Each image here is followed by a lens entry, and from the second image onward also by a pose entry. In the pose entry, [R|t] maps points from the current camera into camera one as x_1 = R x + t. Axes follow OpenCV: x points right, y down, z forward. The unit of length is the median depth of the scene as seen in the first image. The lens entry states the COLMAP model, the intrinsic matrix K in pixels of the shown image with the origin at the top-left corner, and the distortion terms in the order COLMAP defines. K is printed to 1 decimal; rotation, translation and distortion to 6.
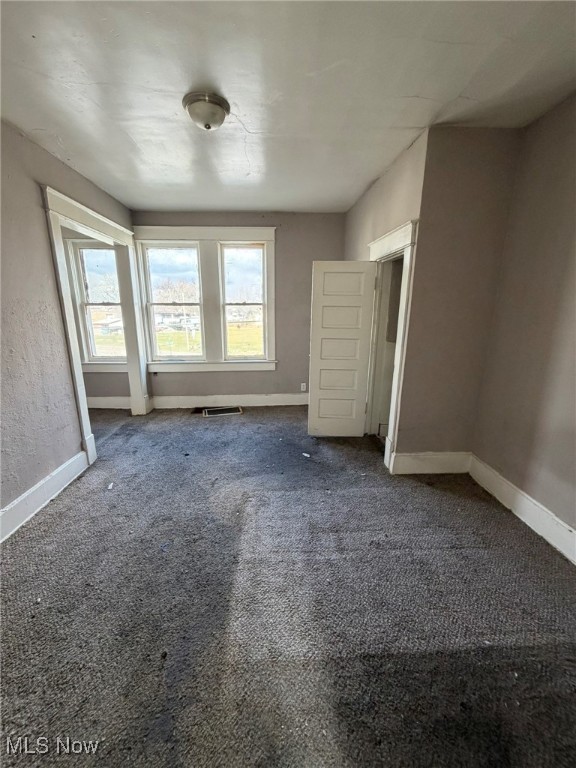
lens RADIAL K [[303.8, 0, 283.7], [0, 303.8, 383.4], [0, 0, 1]] dist [-0.001417, 0.000169]
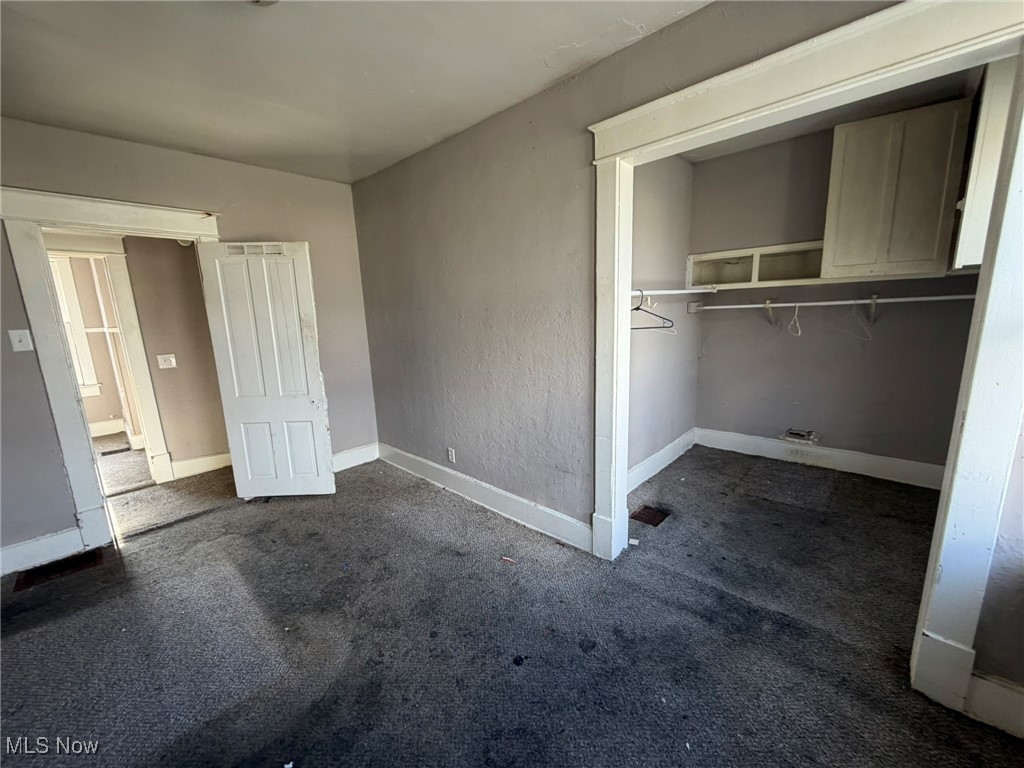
lens RADIAL K [[405.0, 0, 507.3], [0, 405.0, 383.6], [0, 0, 1]] dist [-0.001417, 0.000169]
pose [[-0.719692, 0.153307, -0.677156, 0.012950], [-0.127043, 0.929771, 0.345522, -0.361483], [0.682571, 0.334698, -0.649672, 1.412942]]
